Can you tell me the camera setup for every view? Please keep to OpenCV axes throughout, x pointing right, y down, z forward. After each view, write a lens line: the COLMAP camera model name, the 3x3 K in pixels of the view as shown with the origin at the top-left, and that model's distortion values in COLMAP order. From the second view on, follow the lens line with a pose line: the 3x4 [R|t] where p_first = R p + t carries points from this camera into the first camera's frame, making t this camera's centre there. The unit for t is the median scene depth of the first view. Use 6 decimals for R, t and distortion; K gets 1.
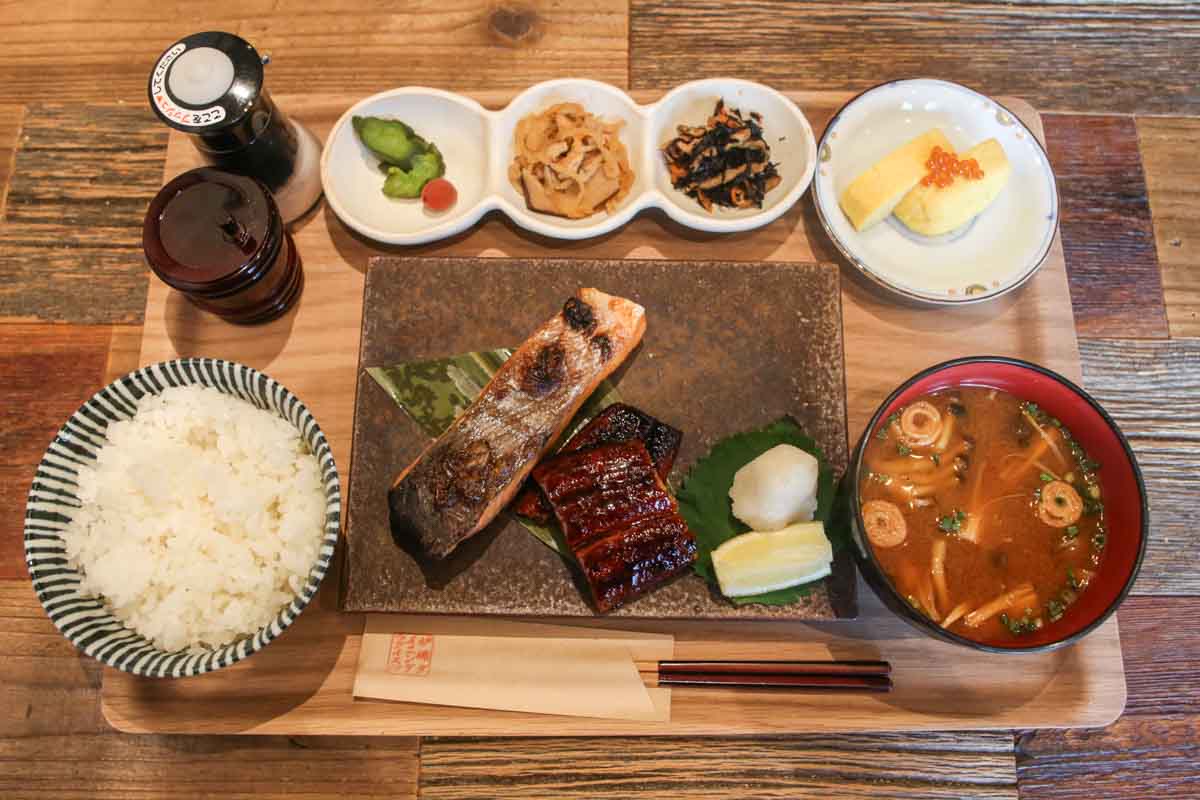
lens RADIAL K [[1000.2, 0, 600.0], [0, 1000.2, 400.0], [0, 0, 1]] dist [-0.062195, 0.008913]
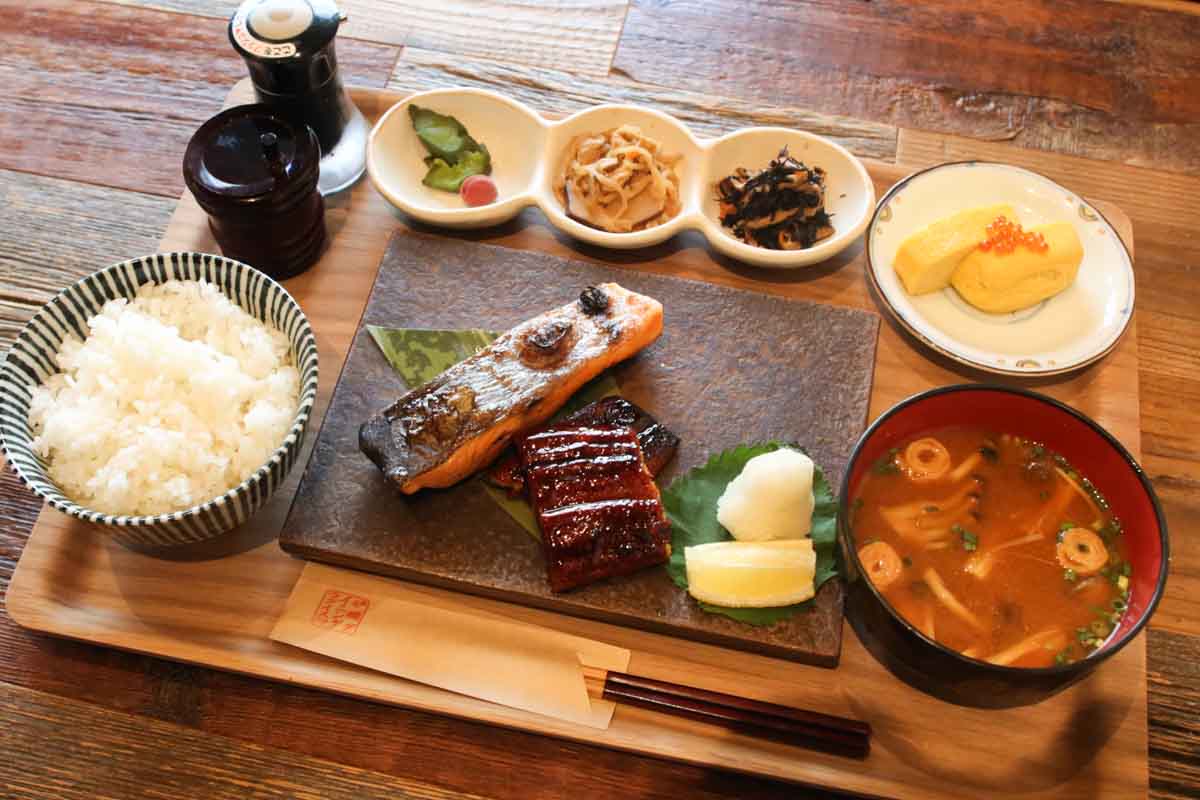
lens RADIAL K [[1428.5, 0, 543.2], [0, 1428.5, 397.4], [0, 0, 1]] dist [-0.068365, -0.014893]
pose [[0.977514, 0.170186, -0.124514, 0.115747], [-0.199322, 0.938437, -0.282147, 0.392182], [0.068831, 0.300621, 0.951257, -0.276034]]
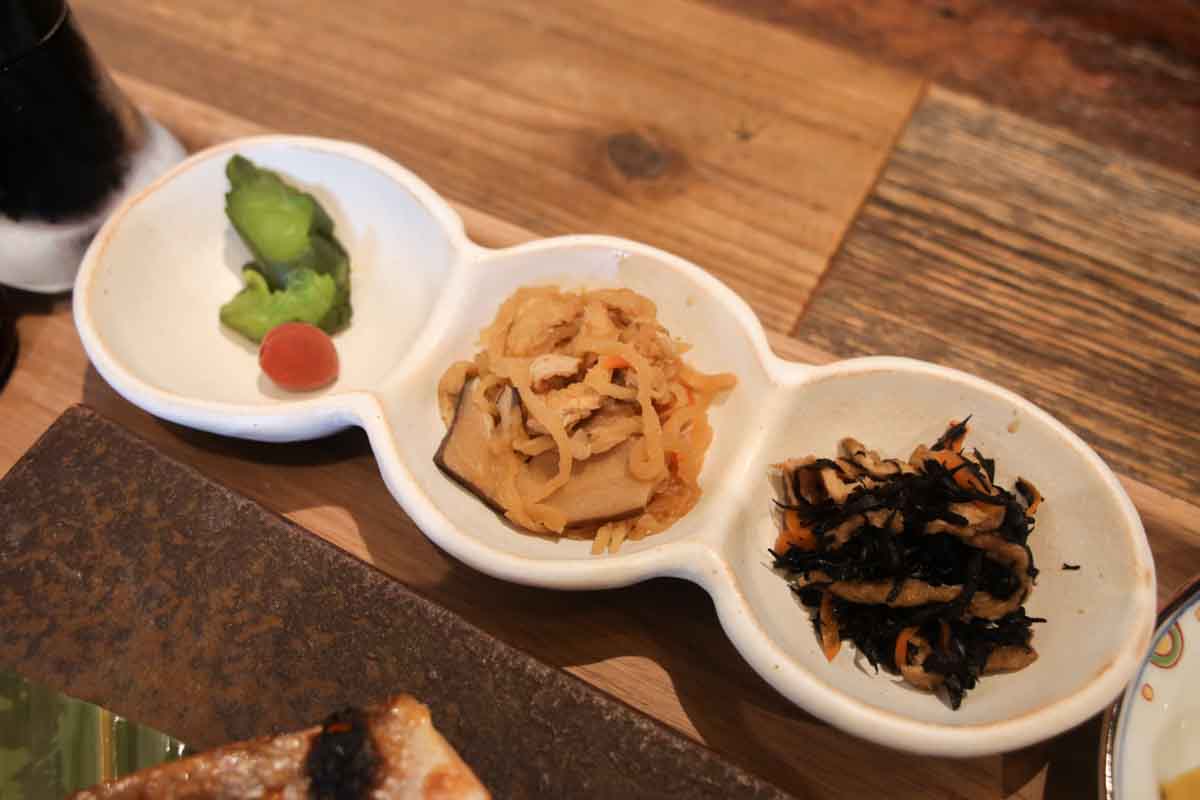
lens RADIAL K [[1000.2, 0, 600.0], [0, 1000.2, 400.0], [0, 0, 1]] dist [-0.062195, 0.008913]
pose [[0.886135, 0.393699, -0.244471, 0.092855], [-0.448484, 0.861412, -0.238392, -0.153325], [0.116736, 0.320889, 0.939895, 0.636170]]
